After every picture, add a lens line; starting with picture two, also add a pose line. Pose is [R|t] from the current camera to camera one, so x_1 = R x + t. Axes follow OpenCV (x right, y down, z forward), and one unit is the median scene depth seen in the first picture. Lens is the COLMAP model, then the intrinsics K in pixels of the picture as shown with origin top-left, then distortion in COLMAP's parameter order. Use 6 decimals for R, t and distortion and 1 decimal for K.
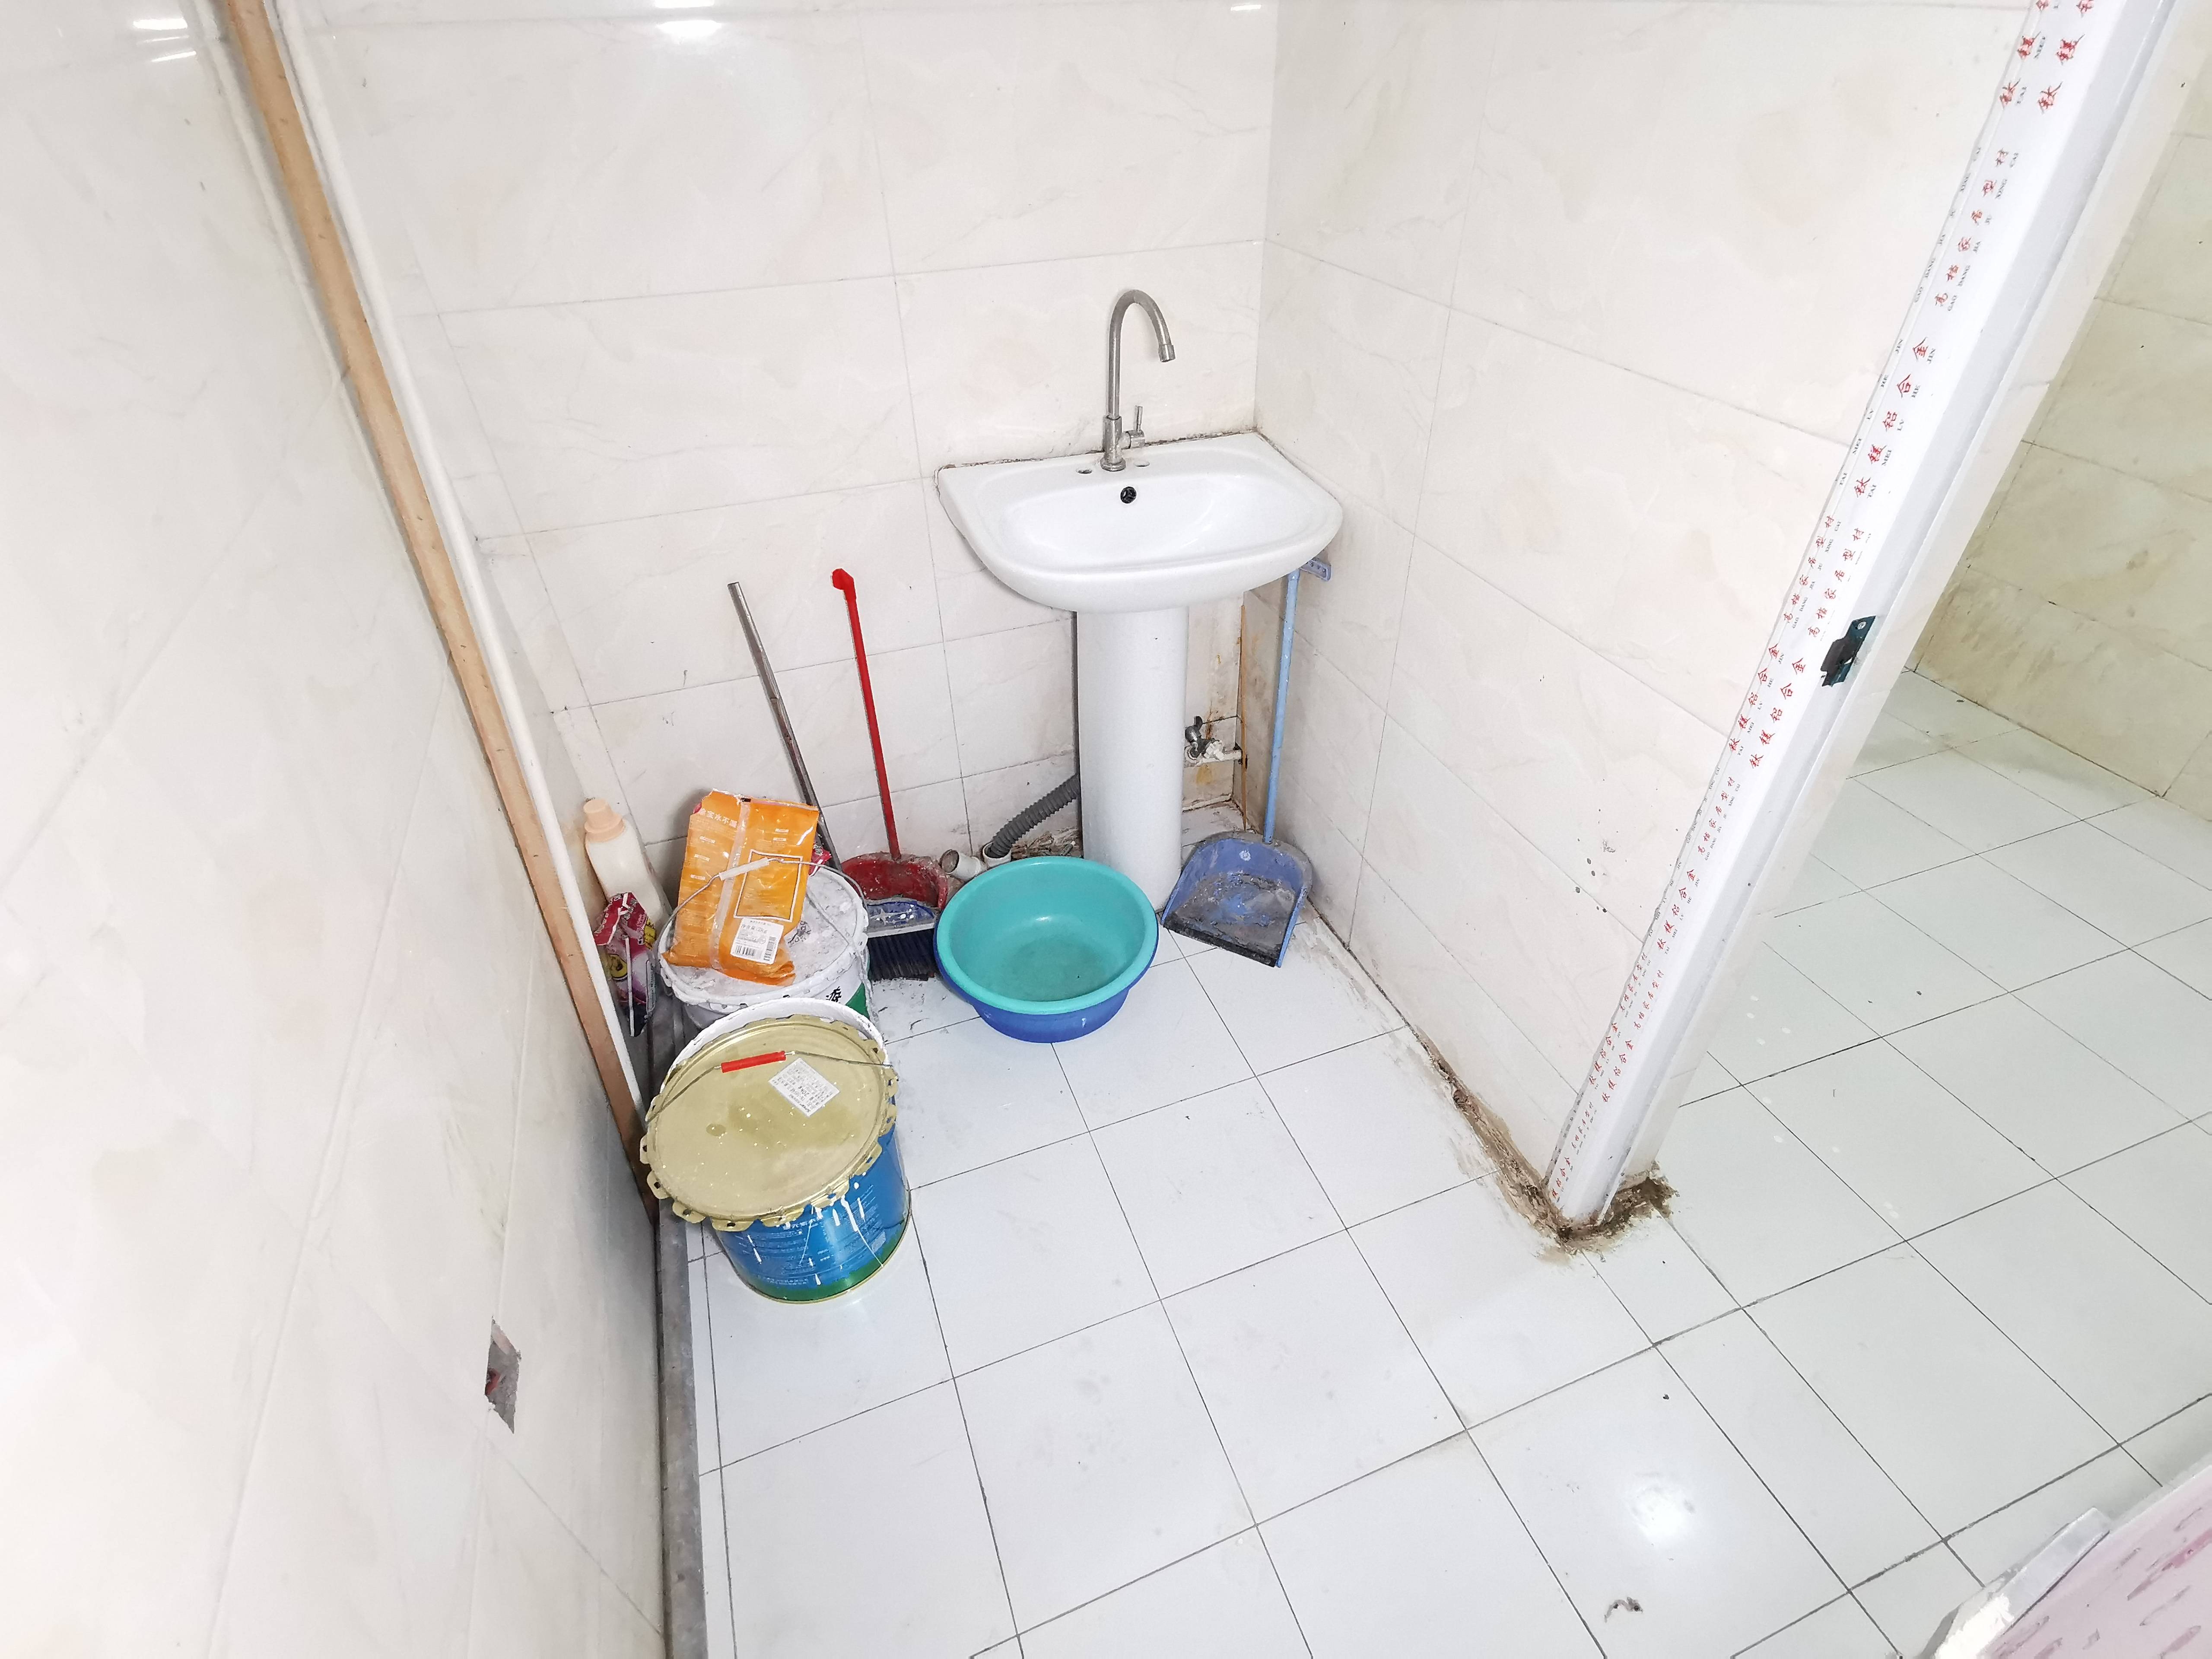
lens RADIAL K [[1070.0, 0, 1106.0], [0, 1070.0, 829.5], [0, 0, 1]] dist [0.001102, 0.000020]
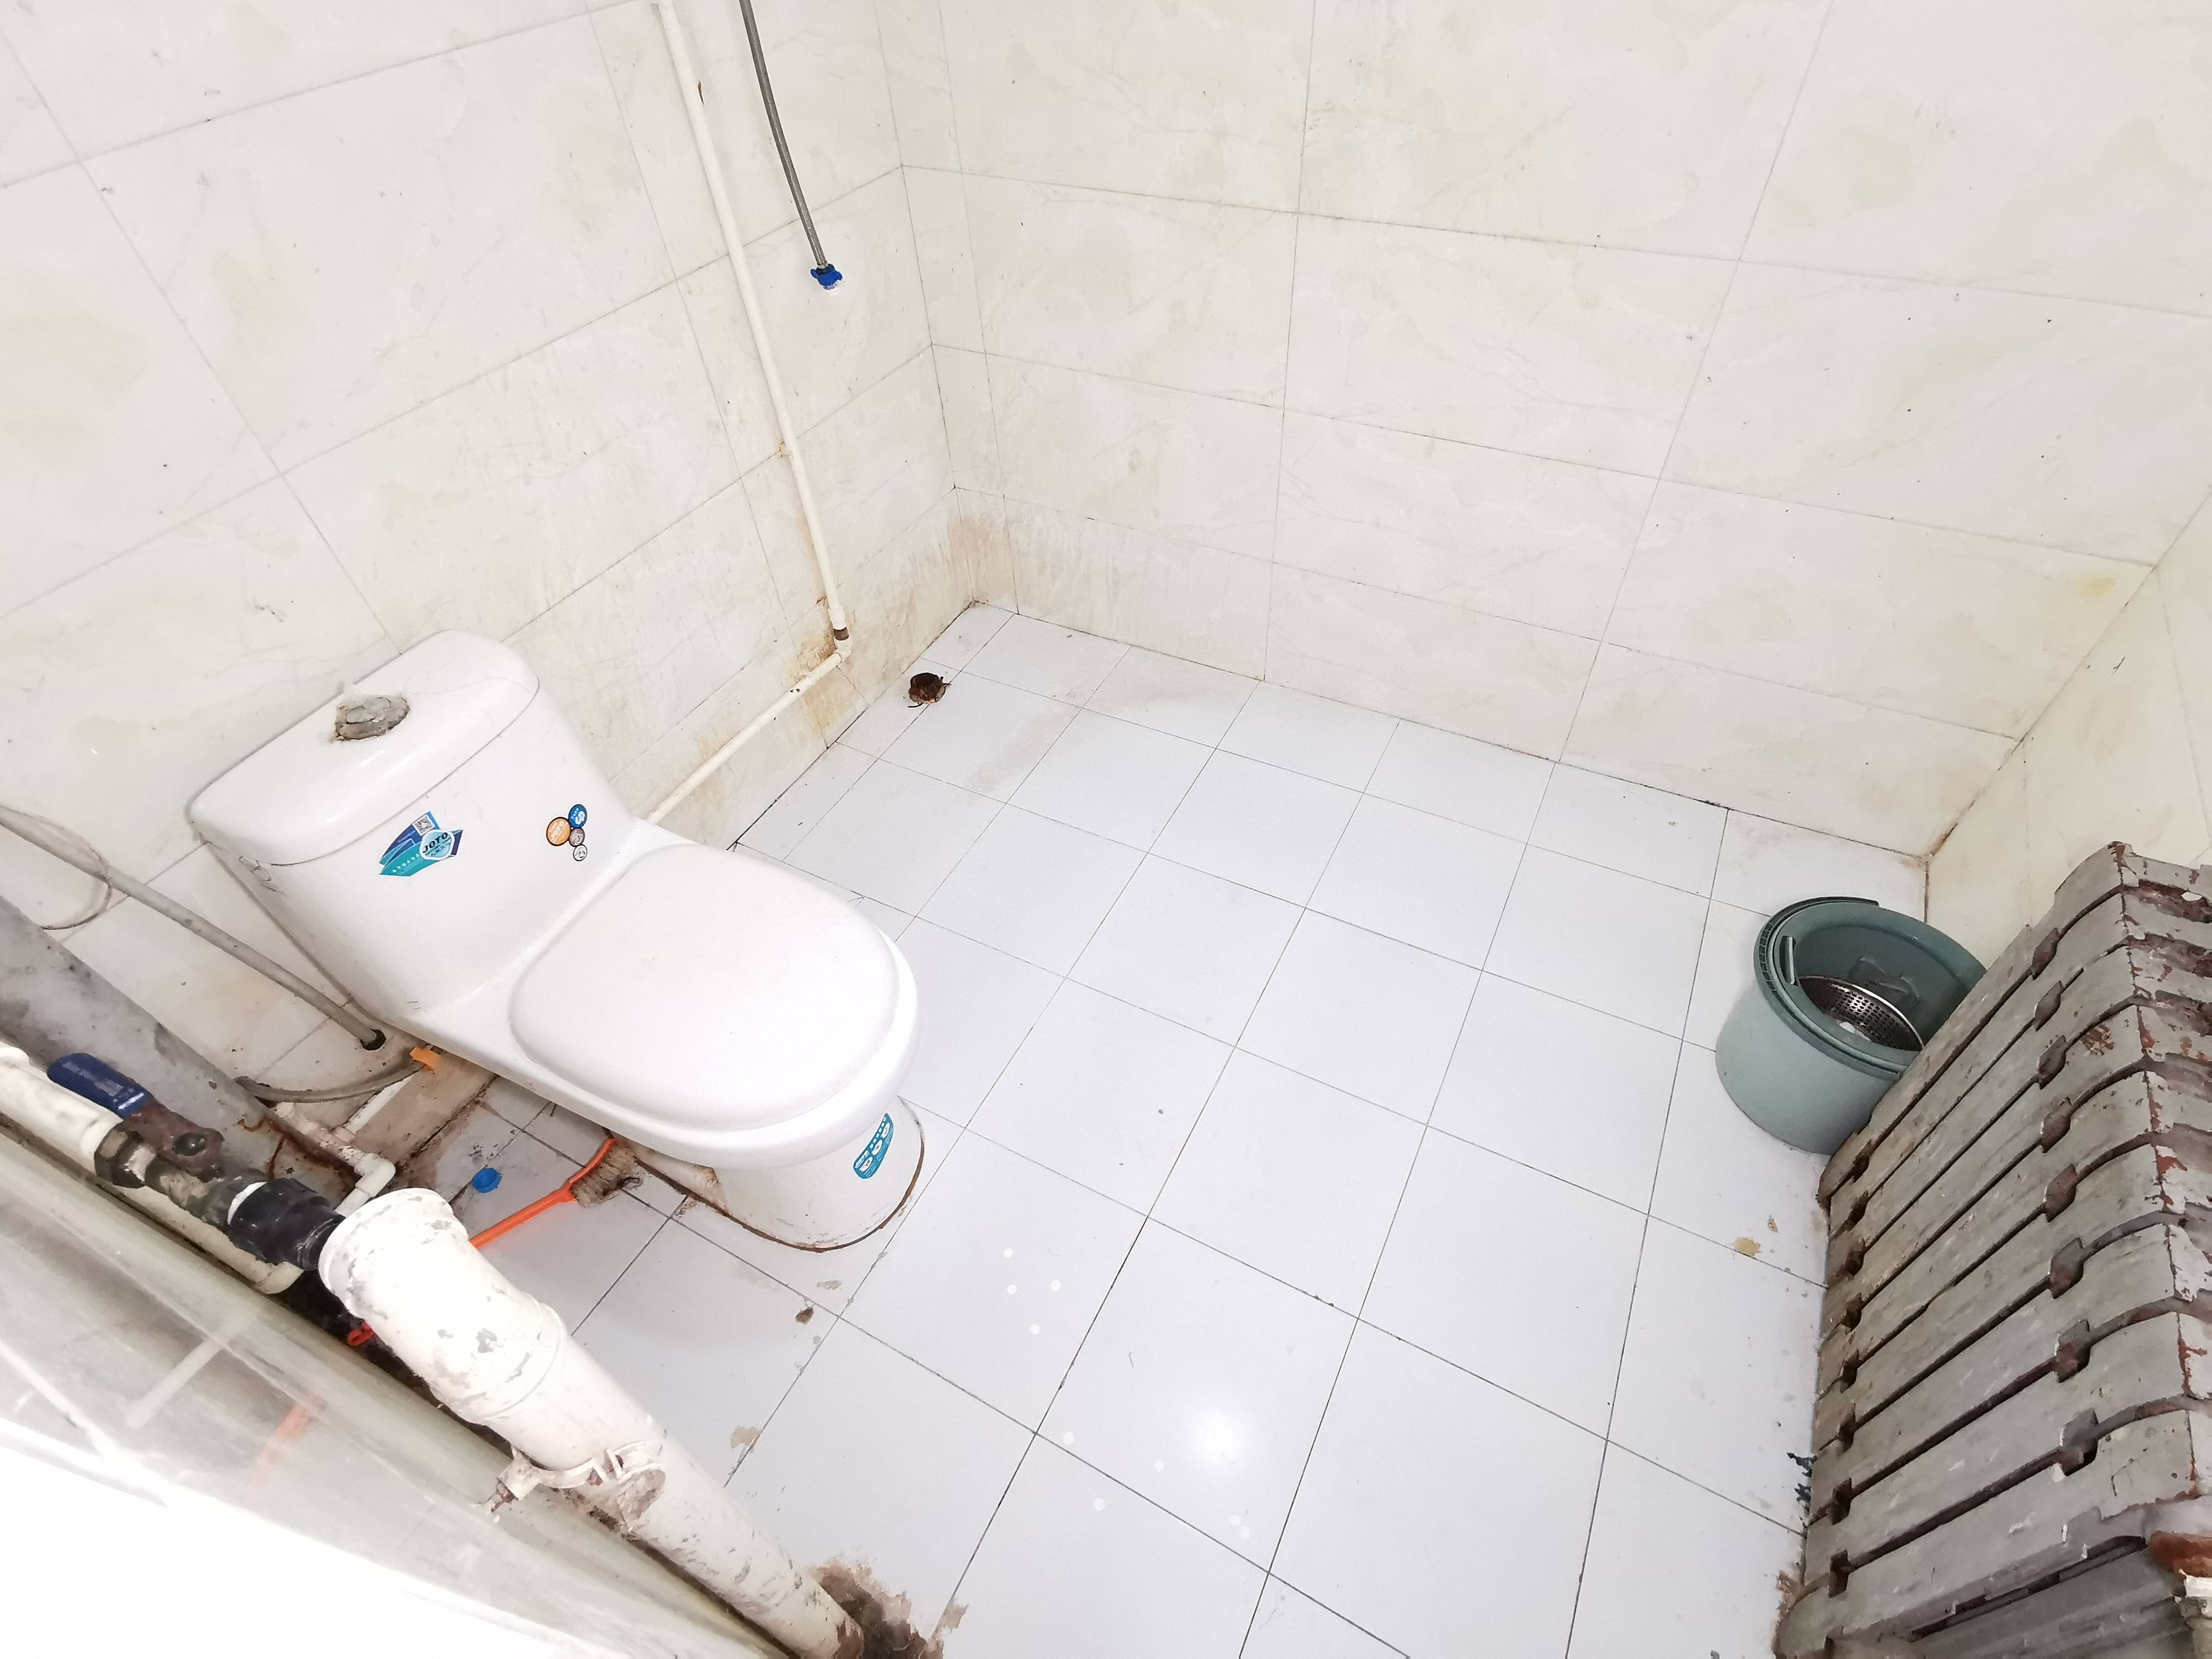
lens RADIAL K [[1070.0, 0, 1106.0], [0, 1070.0, 829.5], [0, 0, 1]] dist [0.001102, 0.000020]
pose [[0.736942, -0.505578, 0.448674, 0.372358], [0.443187, 0.862572, 0.244040, -0.200596], [-0.510395, 0.019003, 0.859730, 0.246874]]
